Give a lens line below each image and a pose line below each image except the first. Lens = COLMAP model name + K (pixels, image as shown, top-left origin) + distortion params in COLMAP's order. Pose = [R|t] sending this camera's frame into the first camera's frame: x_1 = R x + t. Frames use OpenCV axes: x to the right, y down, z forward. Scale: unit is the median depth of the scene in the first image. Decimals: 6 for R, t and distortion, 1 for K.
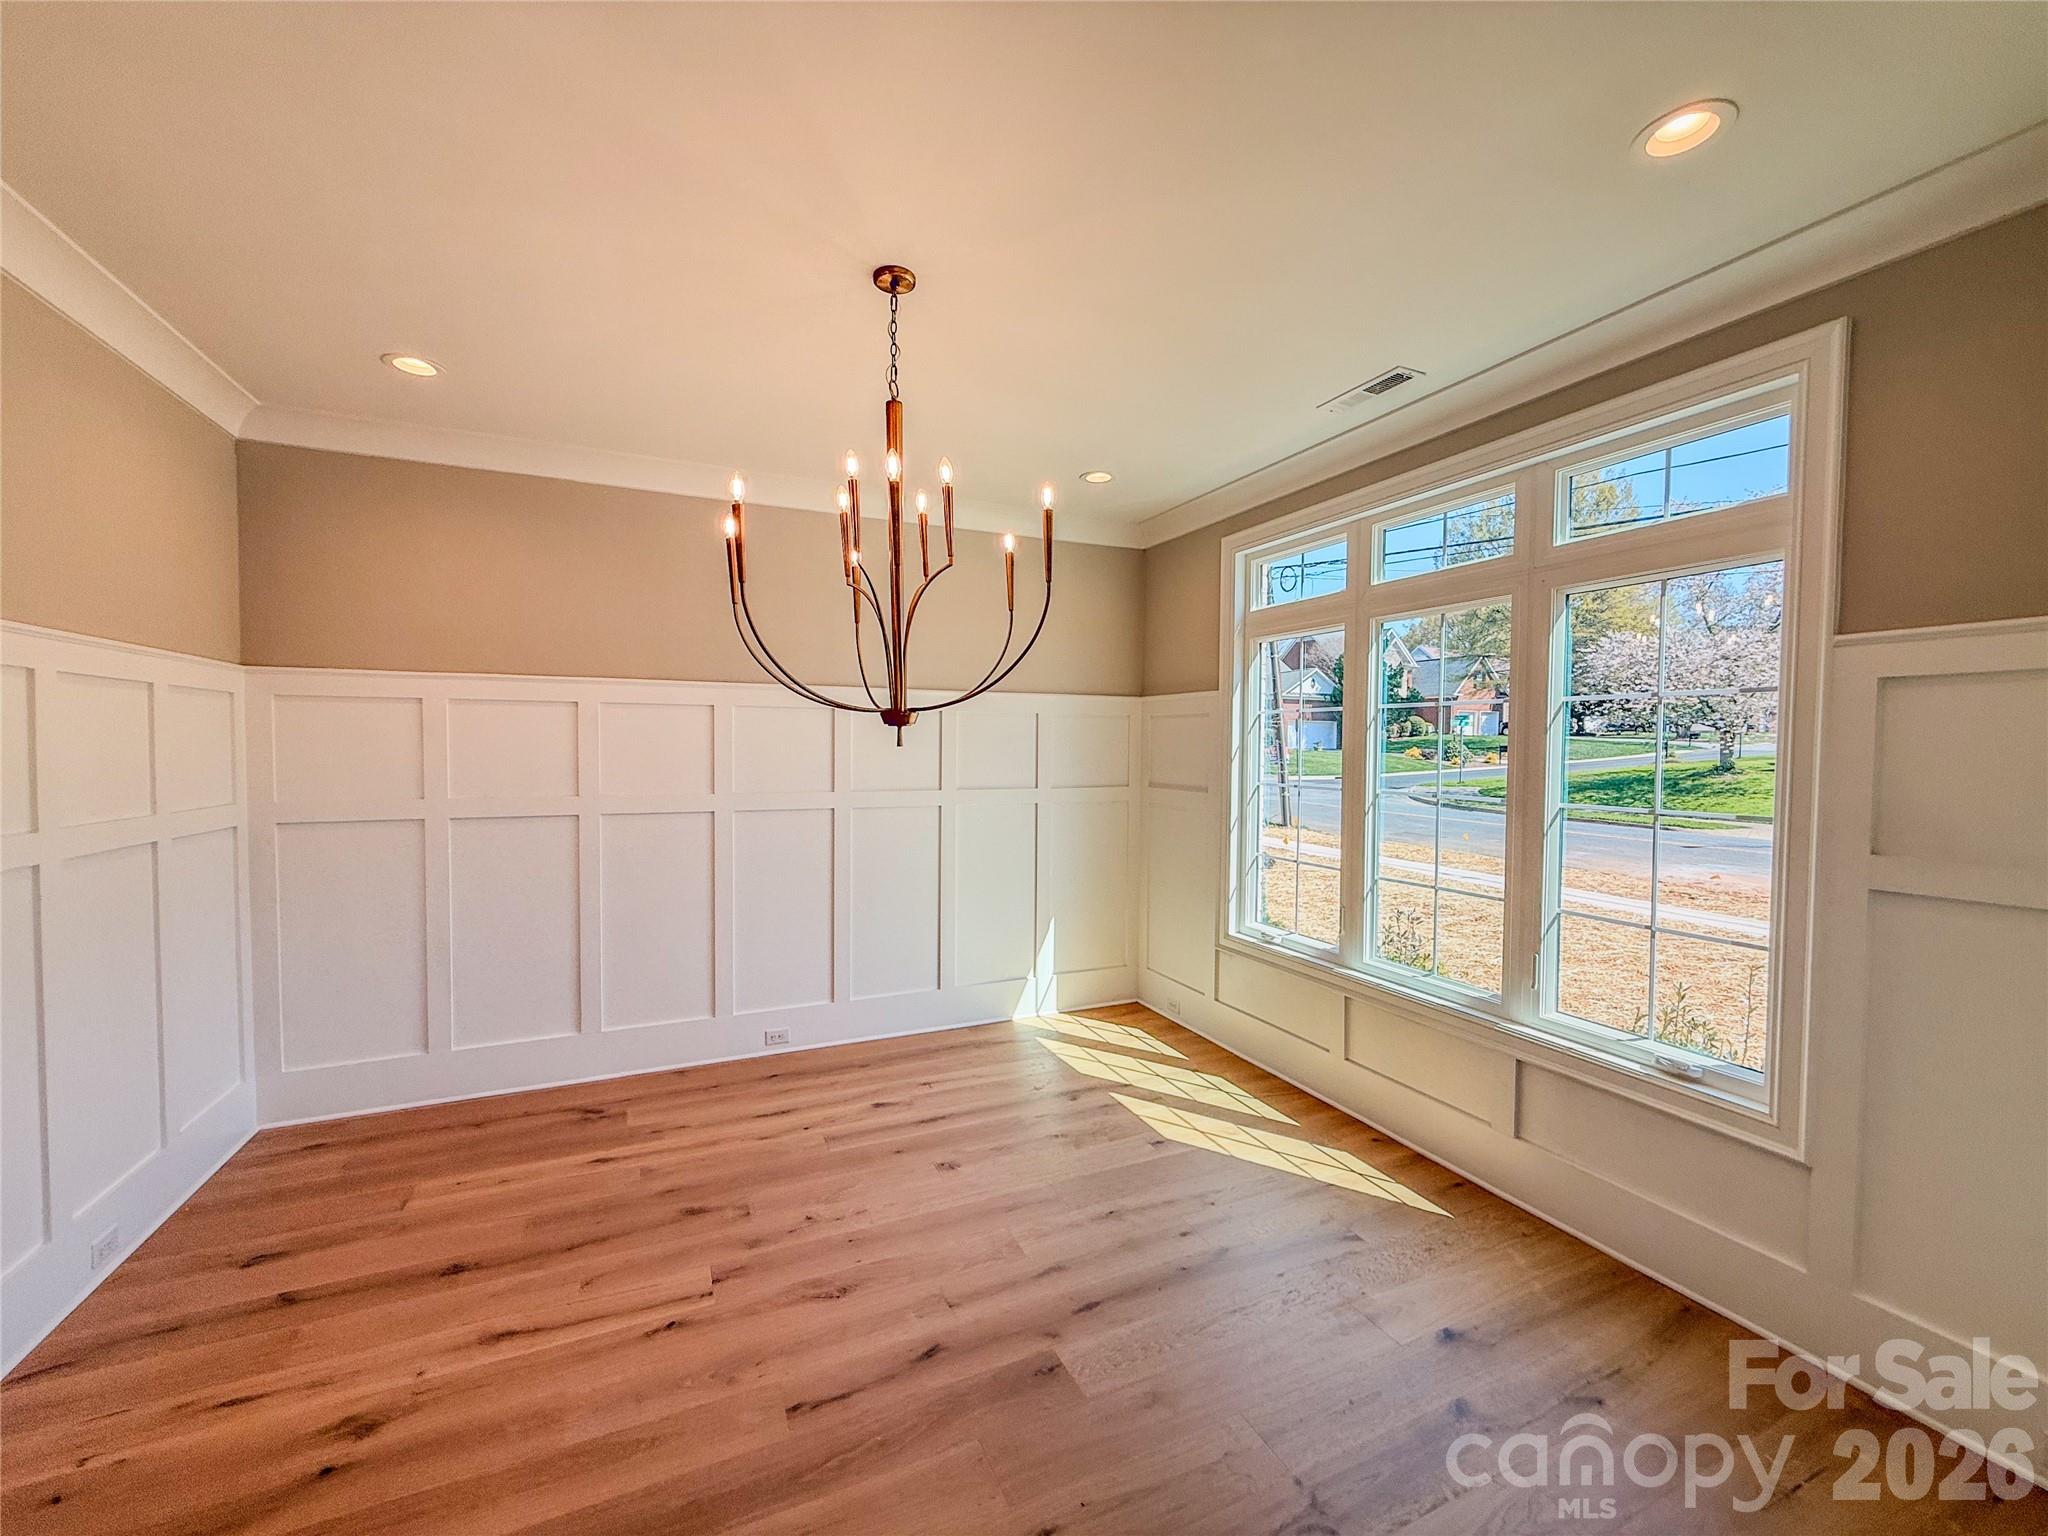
lens RADIAL K [[815.3, 0, 1022.4], [0, 815.3, 771.8], [0, 0, 1]] dist [-0.000830, 0.000714]
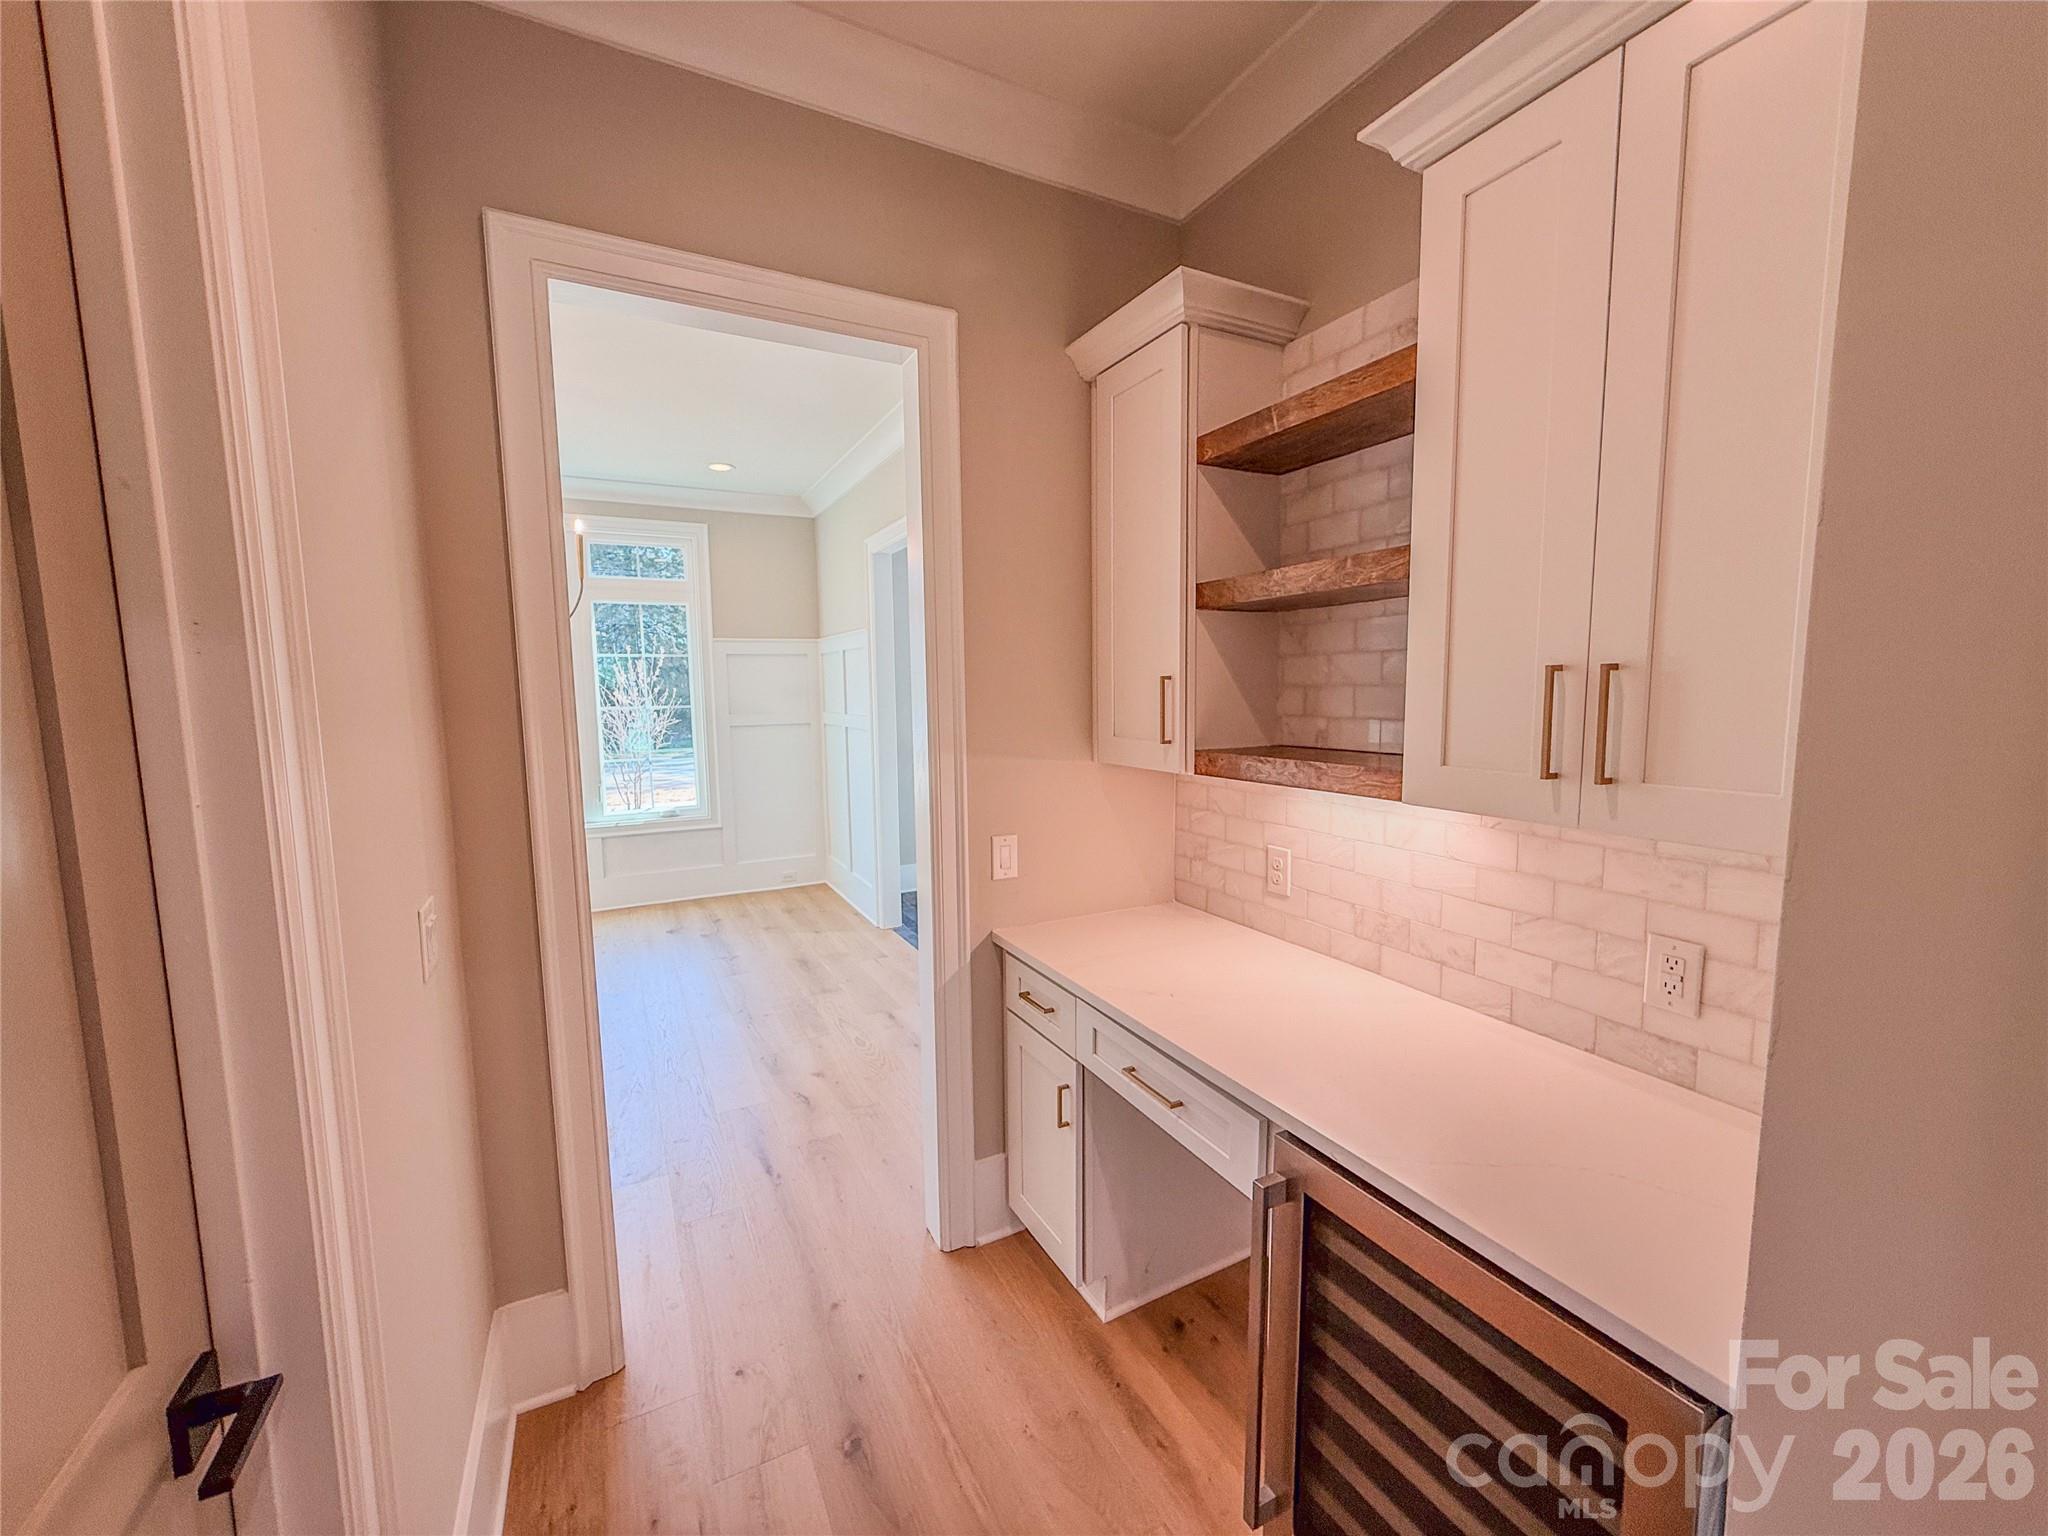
lens RADIAL K [[815.3, 0, 1022.4], [0, 815.3, 771.8], [0, 0, 1]] dist [-0.000830, 0.000714]
pose [[-0.047758, -0.114681, 0.992254, -1.389525], [0.049072, 0.991918, 0.117004, 0.012538], [-0.997653, 0.054280, -0.041744, 0.055339]]
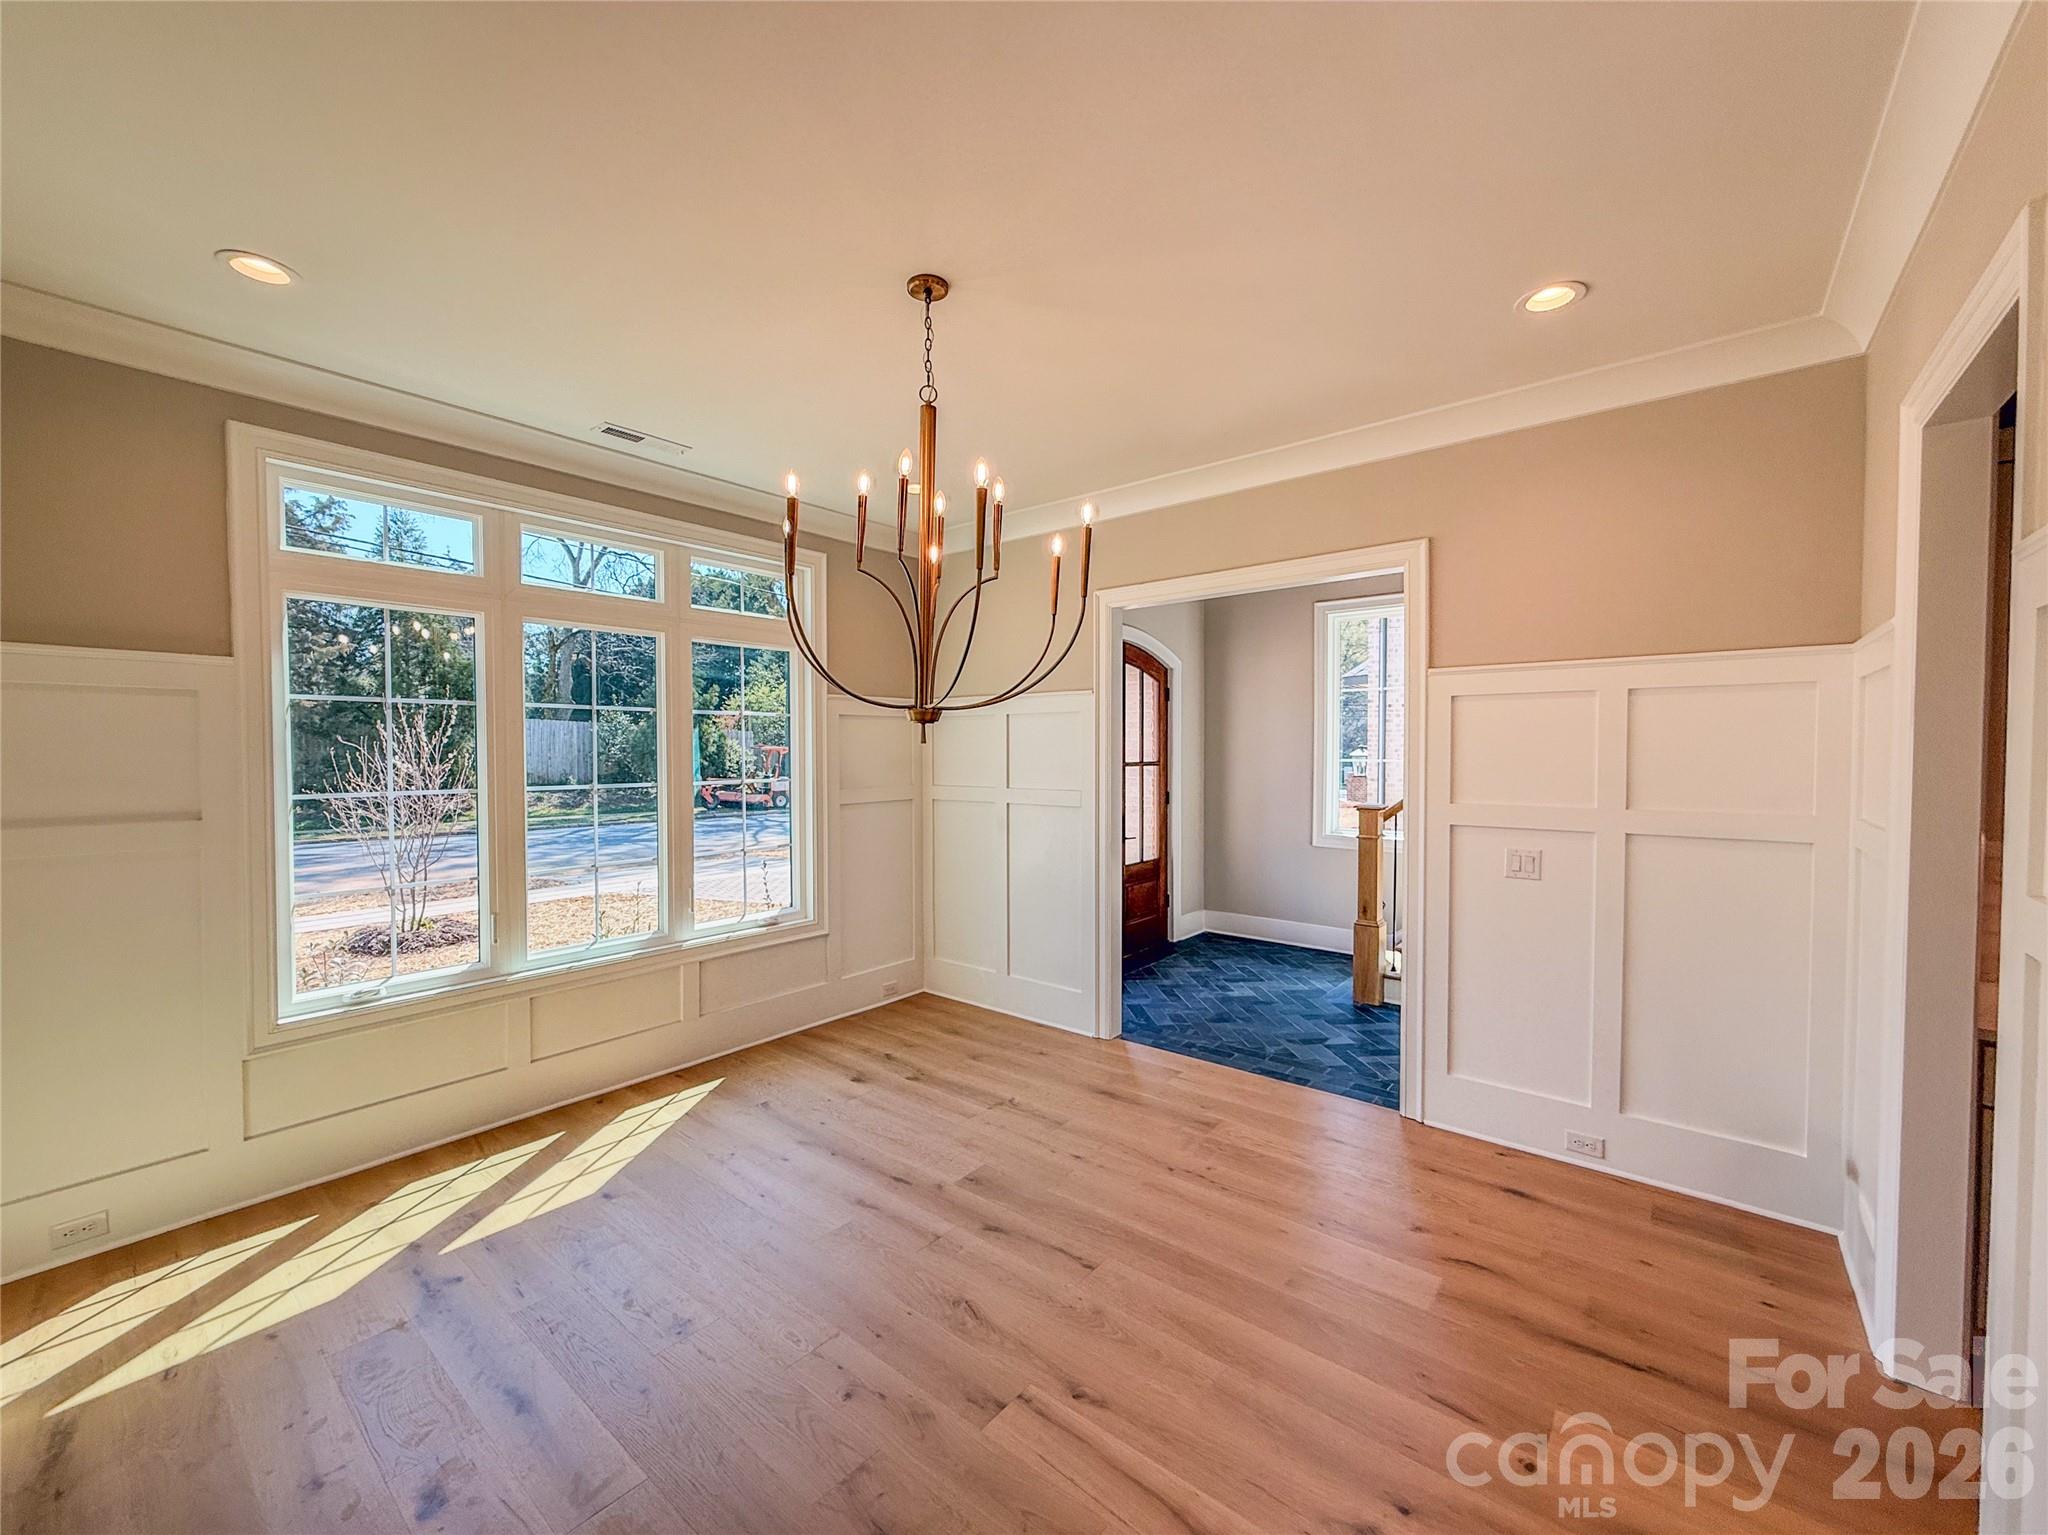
lens RADIAL K [[815.3, 0, 1022.4], [0, 815.3, 771.3], [0, 0, 1]] dist [-0.000830, 0.000714]
pose [[-0.435816, -0.030168, 0.899530, -0.922551], [0.032599, 0.998253, 0.049272, -0.033840], [-0.899445, 0.050797, -0.434072, 1.098279]]
